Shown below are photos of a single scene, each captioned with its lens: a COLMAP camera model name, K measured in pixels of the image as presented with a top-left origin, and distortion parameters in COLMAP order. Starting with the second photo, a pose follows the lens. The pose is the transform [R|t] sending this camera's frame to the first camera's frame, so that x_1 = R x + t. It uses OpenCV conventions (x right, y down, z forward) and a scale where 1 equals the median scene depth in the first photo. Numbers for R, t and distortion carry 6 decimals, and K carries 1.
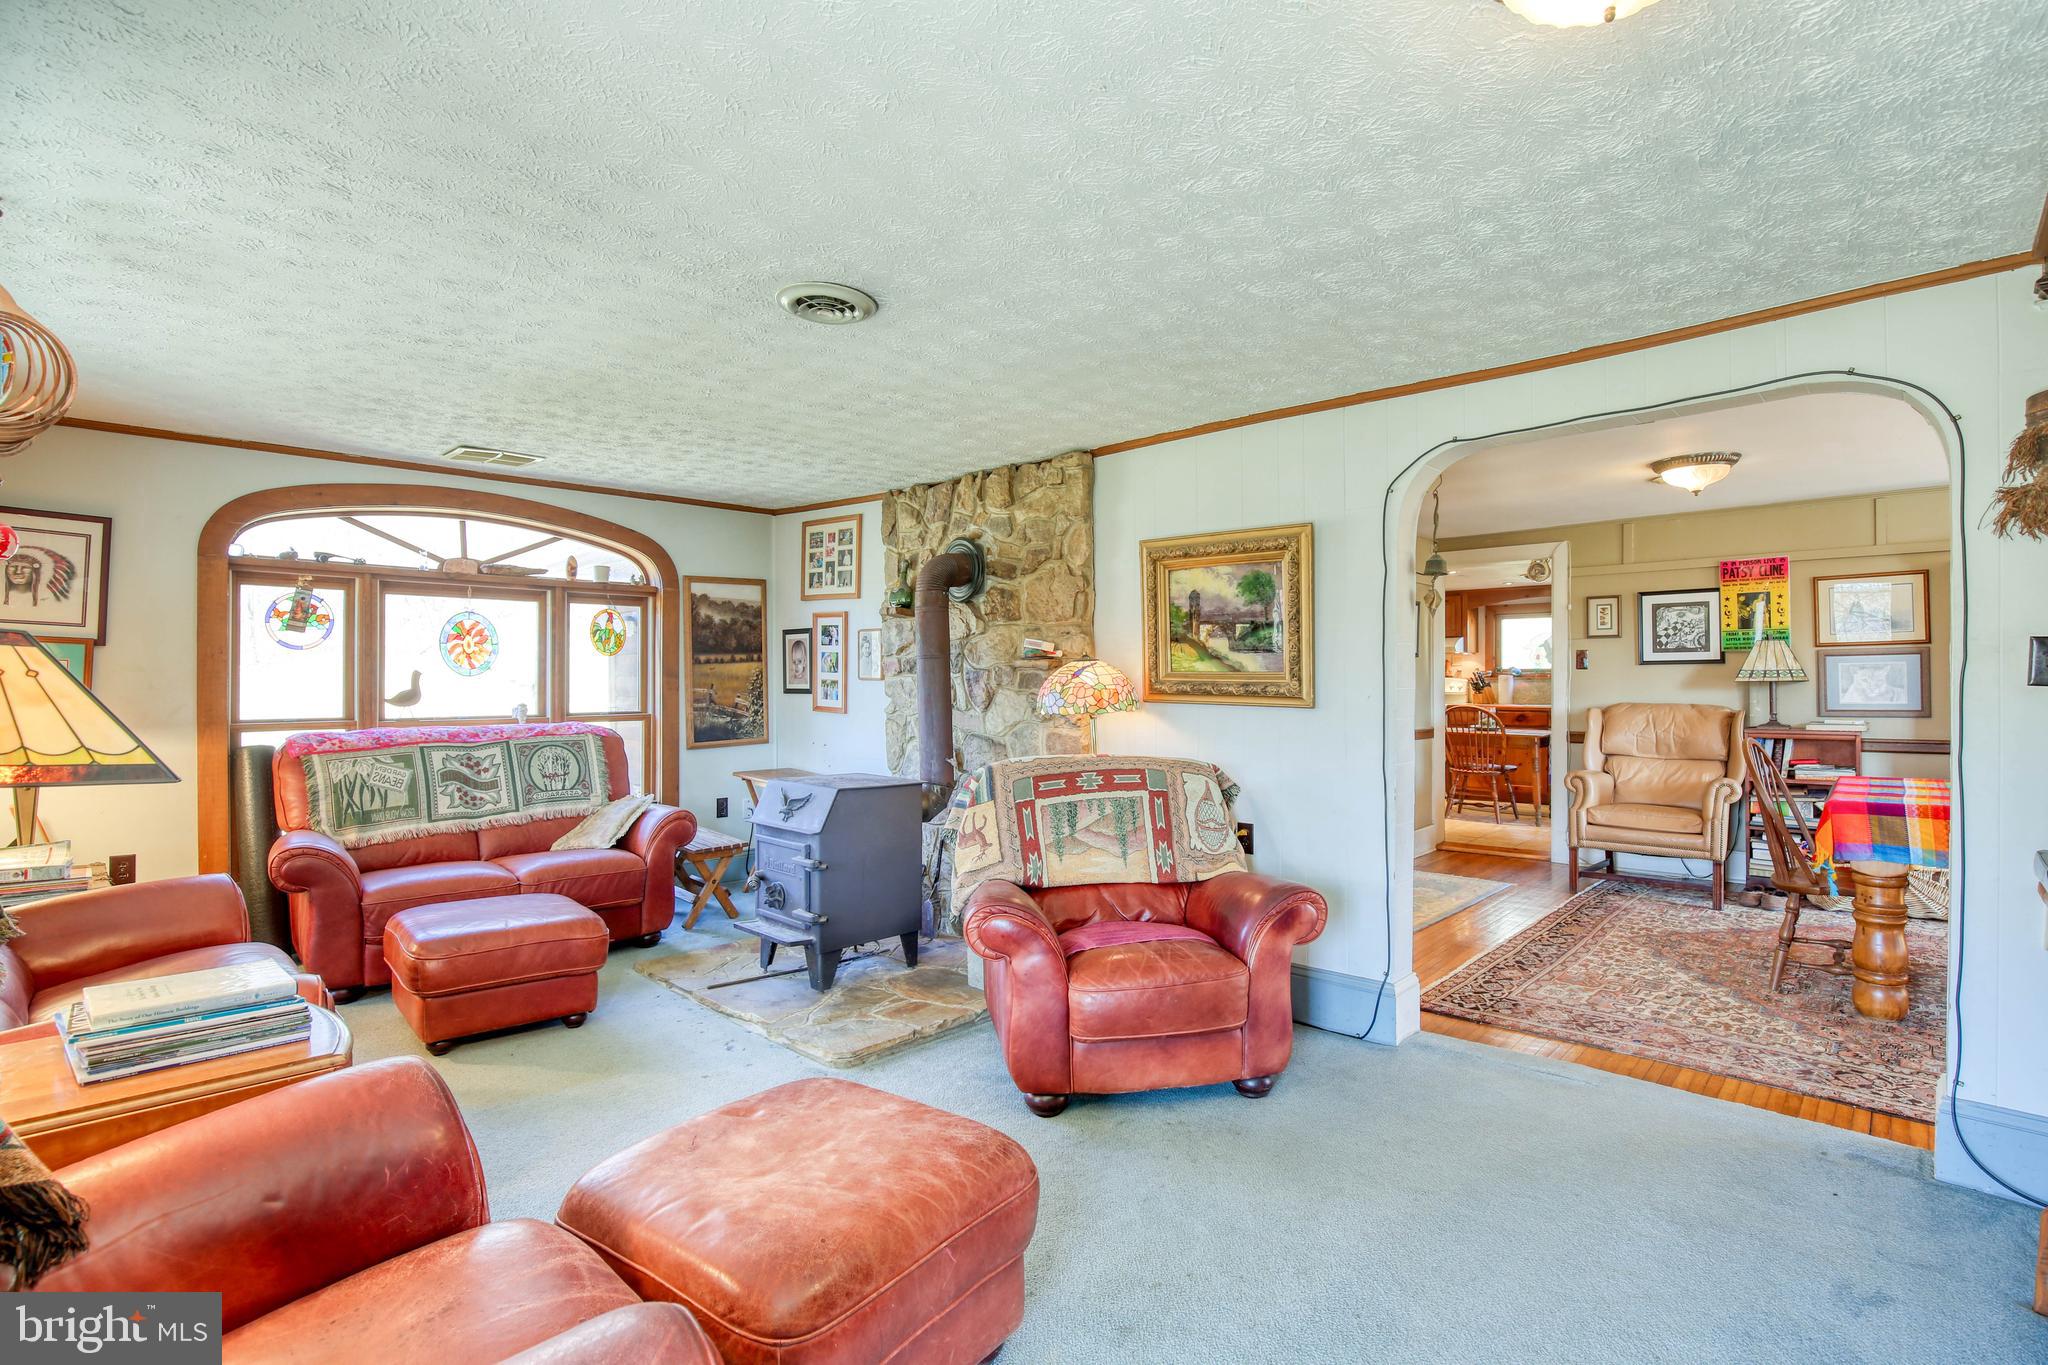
lens RADIAL K [[965.6, 0, 1010.1], [0, 965.6, 677.1], [0, 0, 1]] dist [-0.050028, 0.011599]
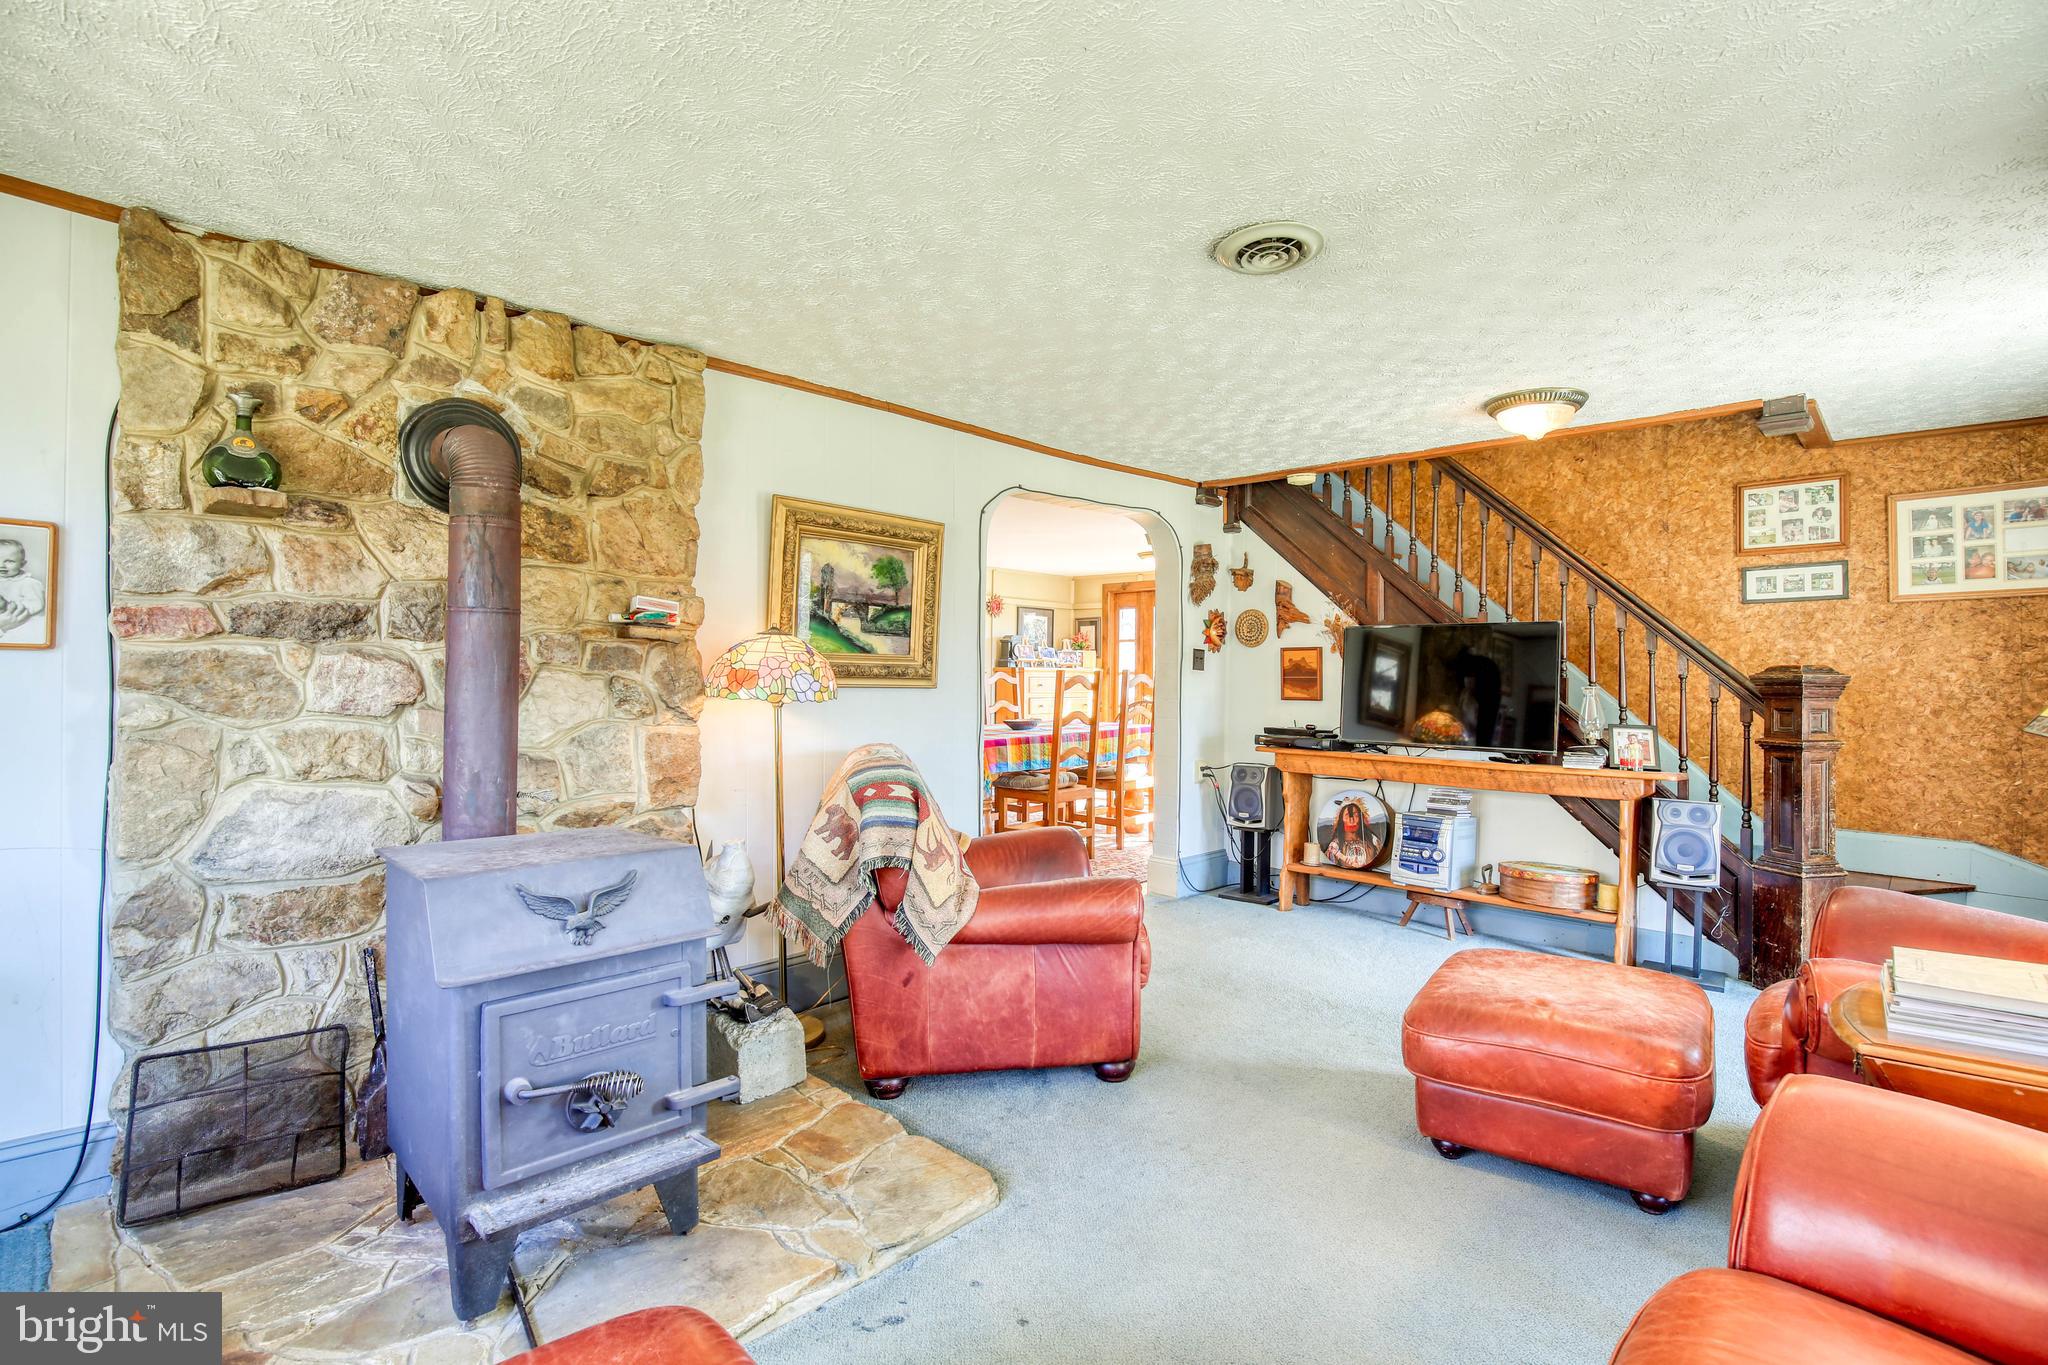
lens RADIAL K [[949.6, 0, 1064.5], [0, 949.6, 680.6], [0, 0, 1]] dist [-0.036203, -0.000080]
pose [[-0.029225, 0.000707, 0.999573, -0.595384], [-0.001036, 0.999999, -0.000738, 0.018110], [-0.999572, -0.001058, -0.029224, 0.660858]]
